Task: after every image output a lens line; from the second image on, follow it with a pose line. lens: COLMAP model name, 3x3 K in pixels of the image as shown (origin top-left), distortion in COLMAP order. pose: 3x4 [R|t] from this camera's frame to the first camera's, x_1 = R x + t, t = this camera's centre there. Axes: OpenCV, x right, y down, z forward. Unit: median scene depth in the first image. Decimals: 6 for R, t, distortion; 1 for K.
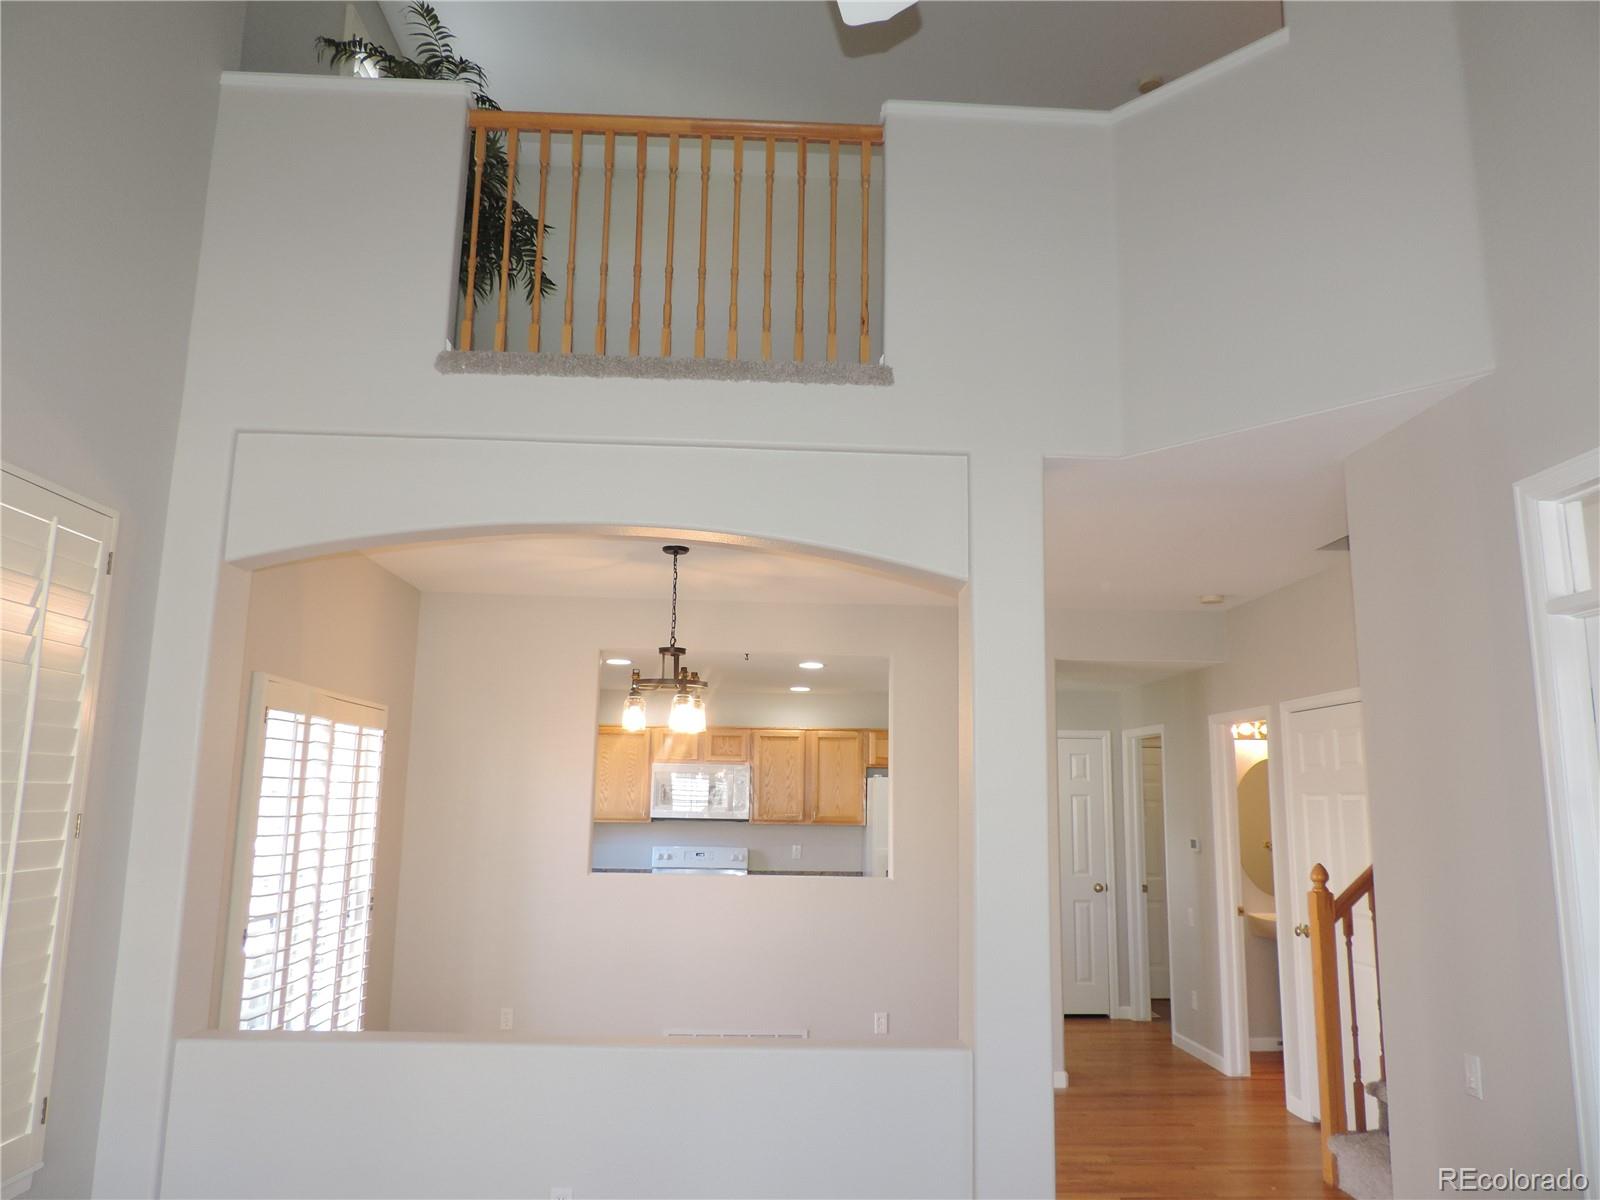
lens RADIAL K [[1129.0, 0, 806.7], [0, 1129.0, 607.1], [0, 0, 1]] dist [-0.027502, 0.008816]
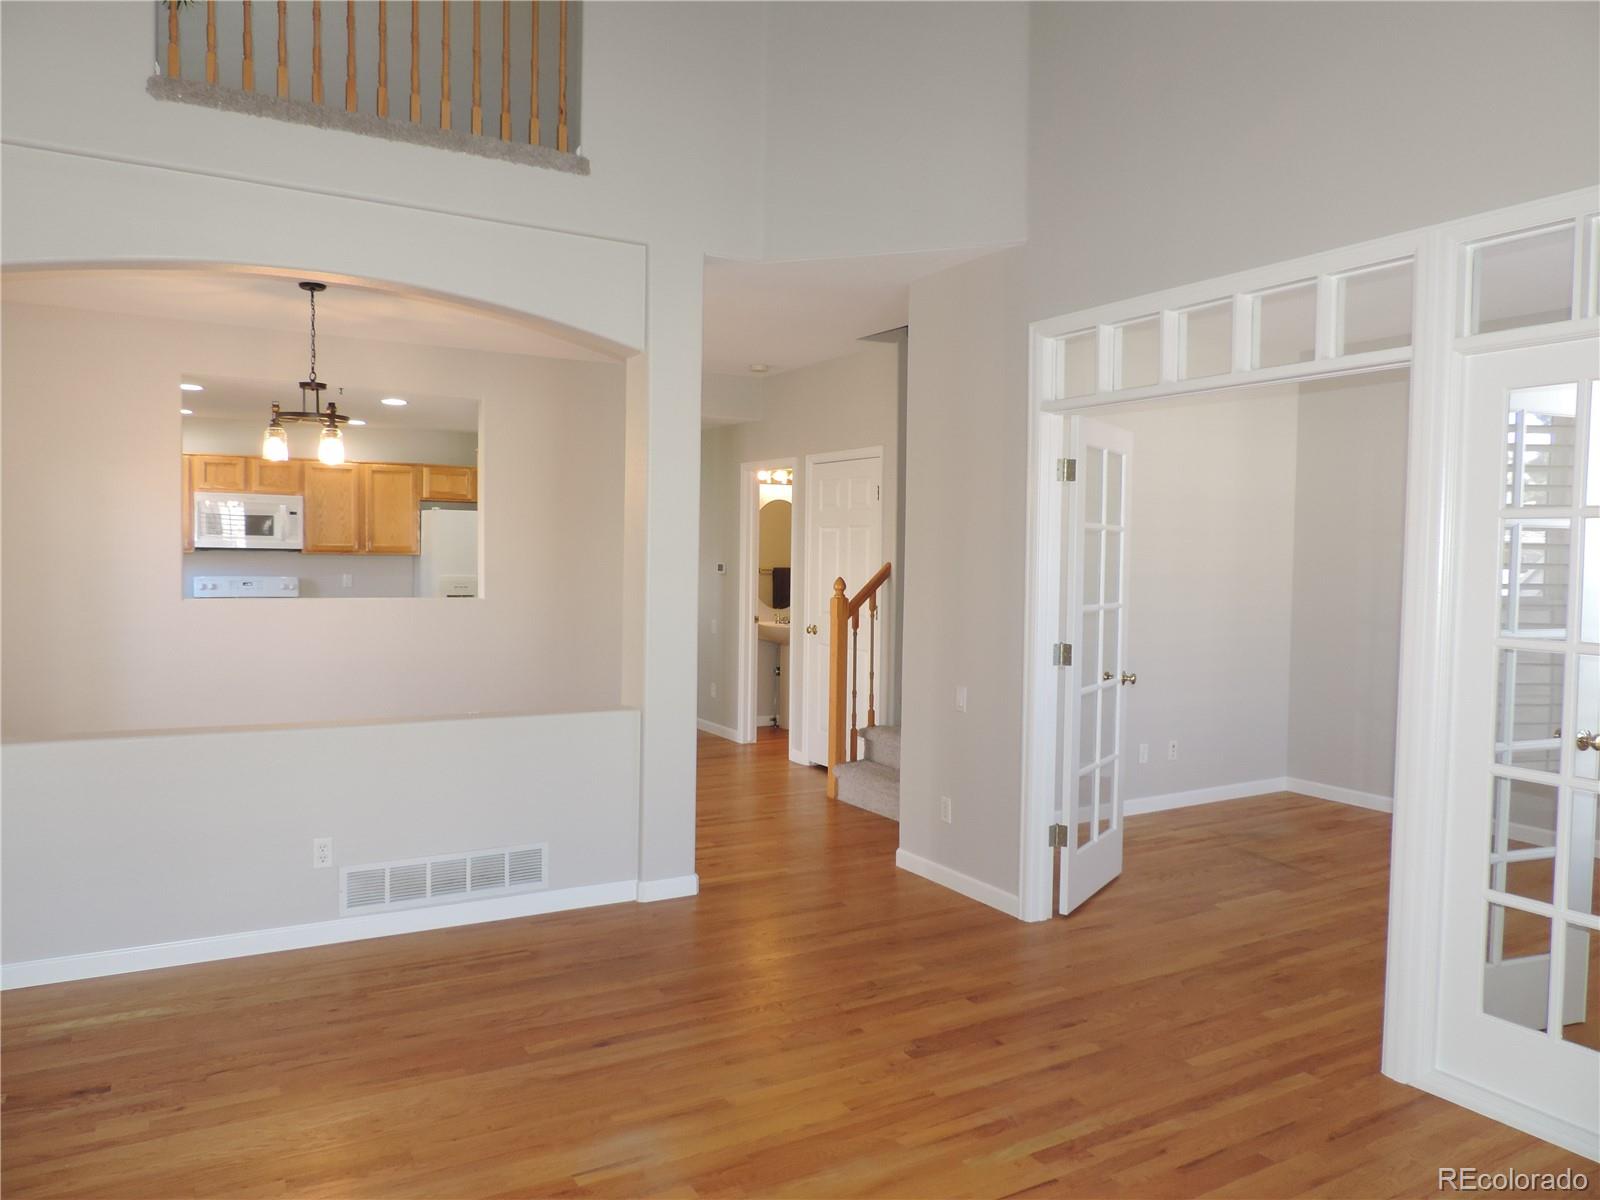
lens RADIAL K [[1129.0, 0, 796.7], [0, 1129.0, 601.9], [0, 0, 1]] dist [-0.027502, 0.008816]
pose [[0.888468, -0.021456, 0.458436, -0.198550], [-0.081759, 0.975528, 0.204109, -0.014621], [-0.451597, -0.218825, 0.864972, -0.148314]]
